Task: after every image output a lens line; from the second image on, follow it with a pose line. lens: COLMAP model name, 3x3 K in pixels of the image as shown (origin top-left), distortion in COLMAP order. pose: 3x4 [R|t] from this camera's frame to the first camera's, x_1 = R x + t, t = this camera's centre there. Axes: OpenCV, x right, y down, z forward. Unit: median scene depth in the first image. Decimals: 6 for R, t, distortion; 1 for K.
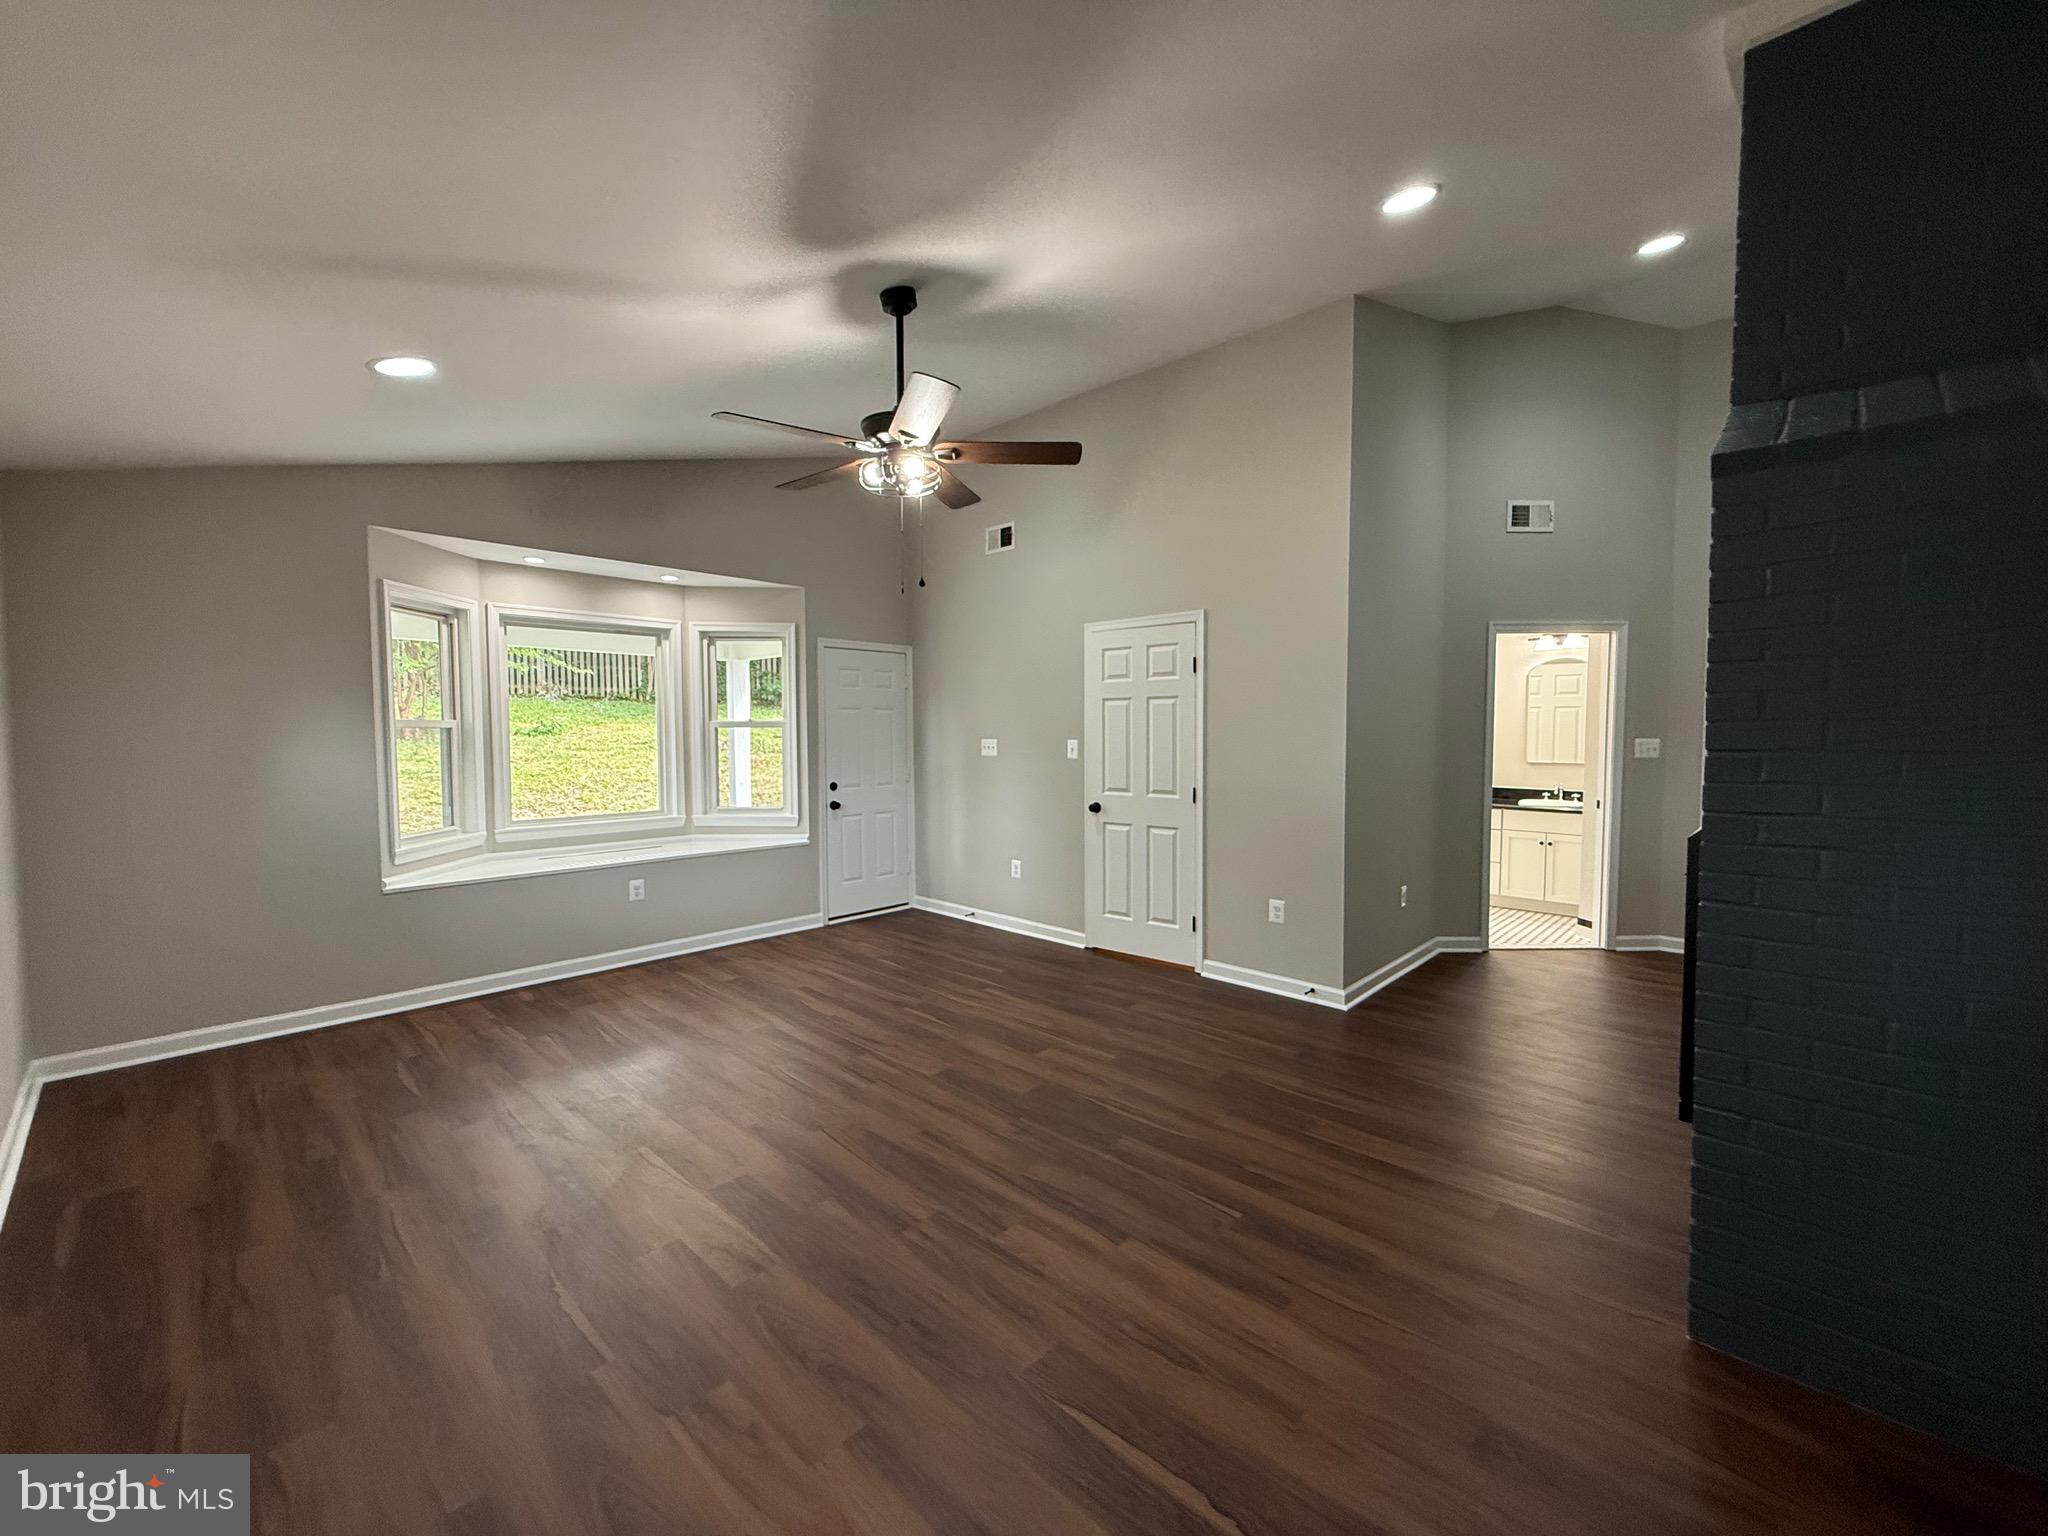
lens RADIAL K [[817.2, 0, 1023.2], [0, 817.2, 766.6], [0, 0, 1]] dist [-0.002663, 0.000914]
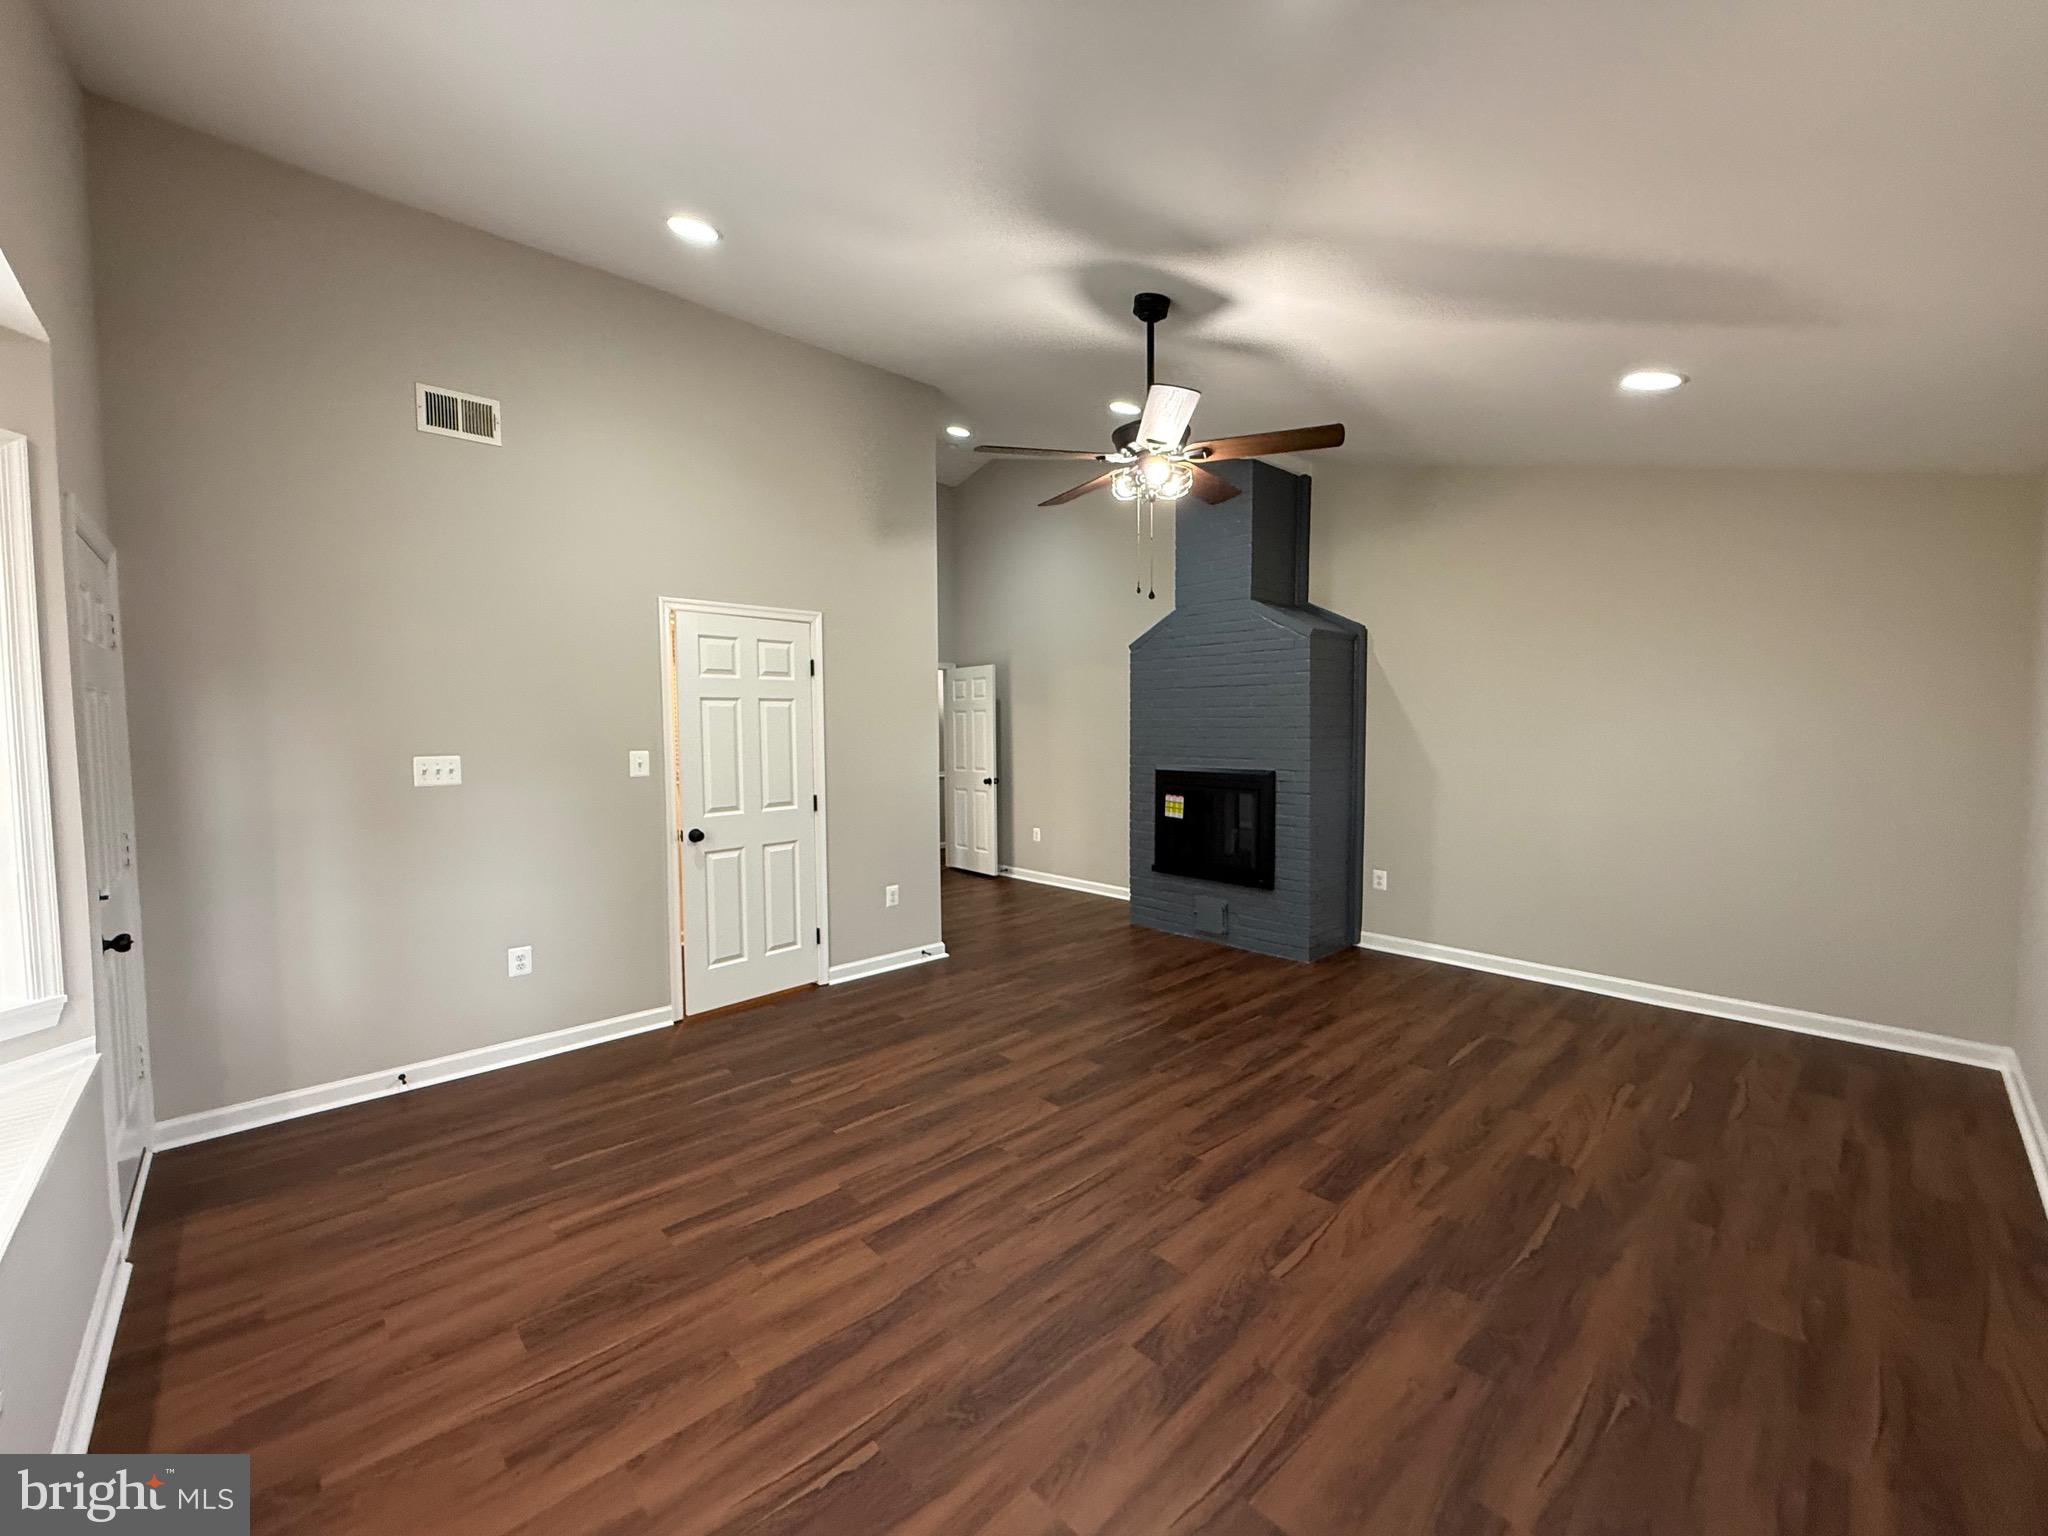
lens RADIAL K [[817.2, 0, 1023.5], [0, 817.2, 764.9], [0, 0, 1]] dist [-0.002663, 0.000914]
pose [[0.058819, -0.044841, 0.997261, -0.732194], [0.055035, 0.997617, 0.041611, -0.036080], [-0.996750, 0.052437, 0.061147, 0.692516]]
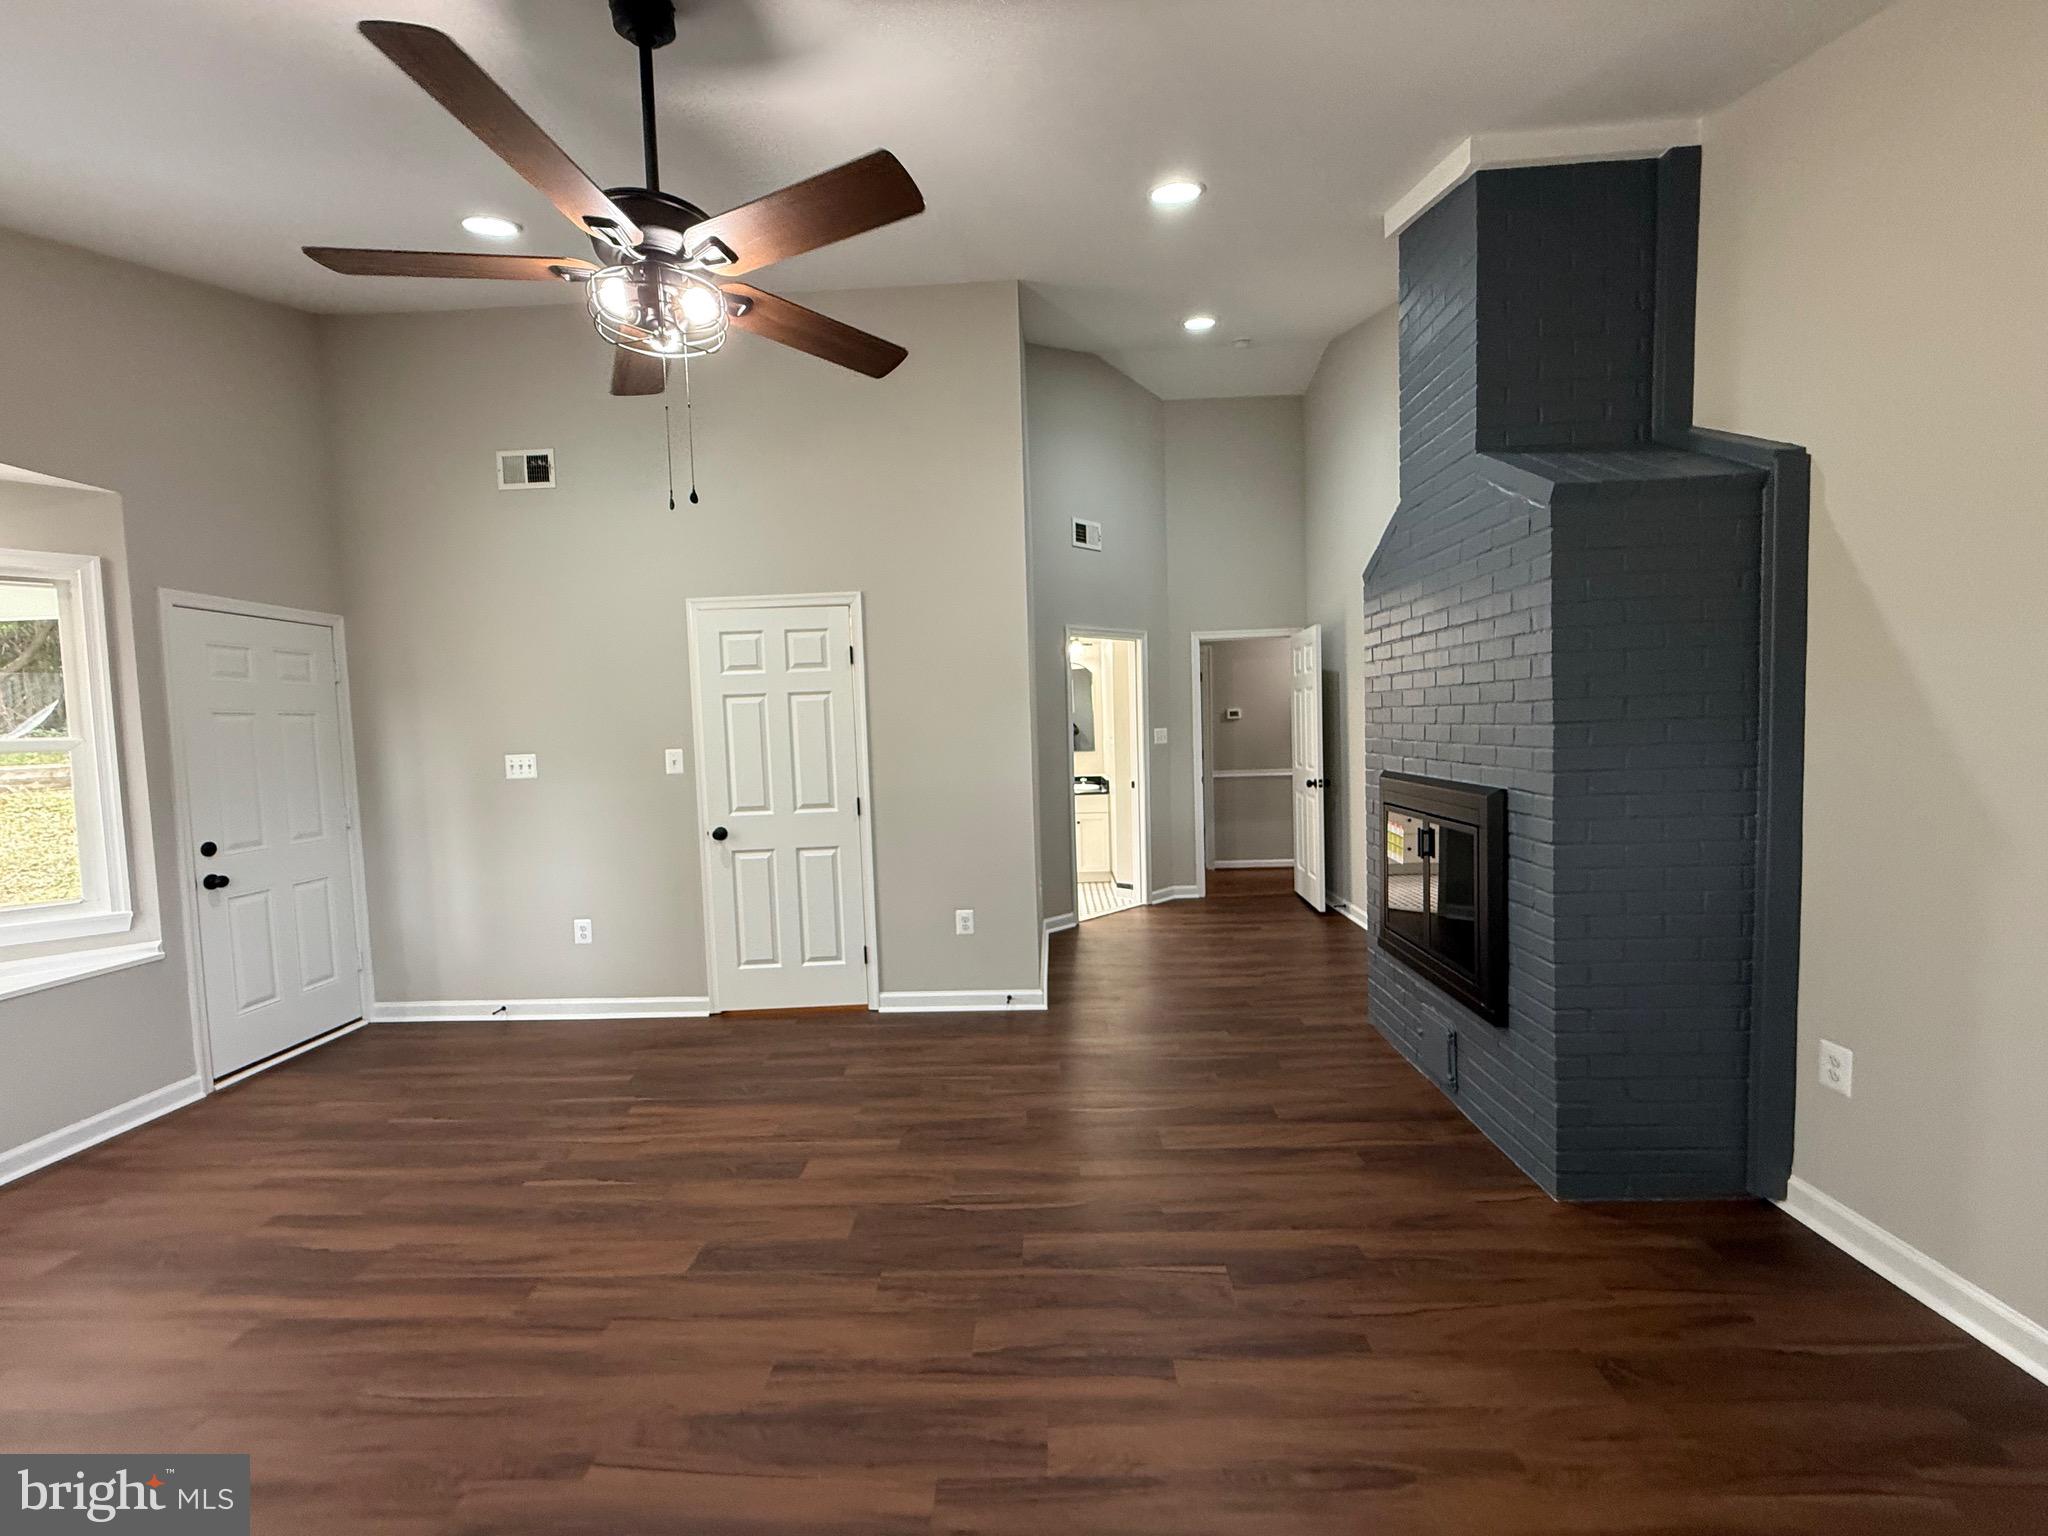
lens RADIAL K [[817.2, 0, 1023.3], [0, 817.2, 765.5], [0, 0, 1]] dist [-0.002663, 0.000914]
pose [[0.748153, -0.055859, 0.661171, -0.227402], [0.062547, 0.997950, 0.013536, -0.008621], [-0.660571, 0.031227, 0.750113, 0.236736]]
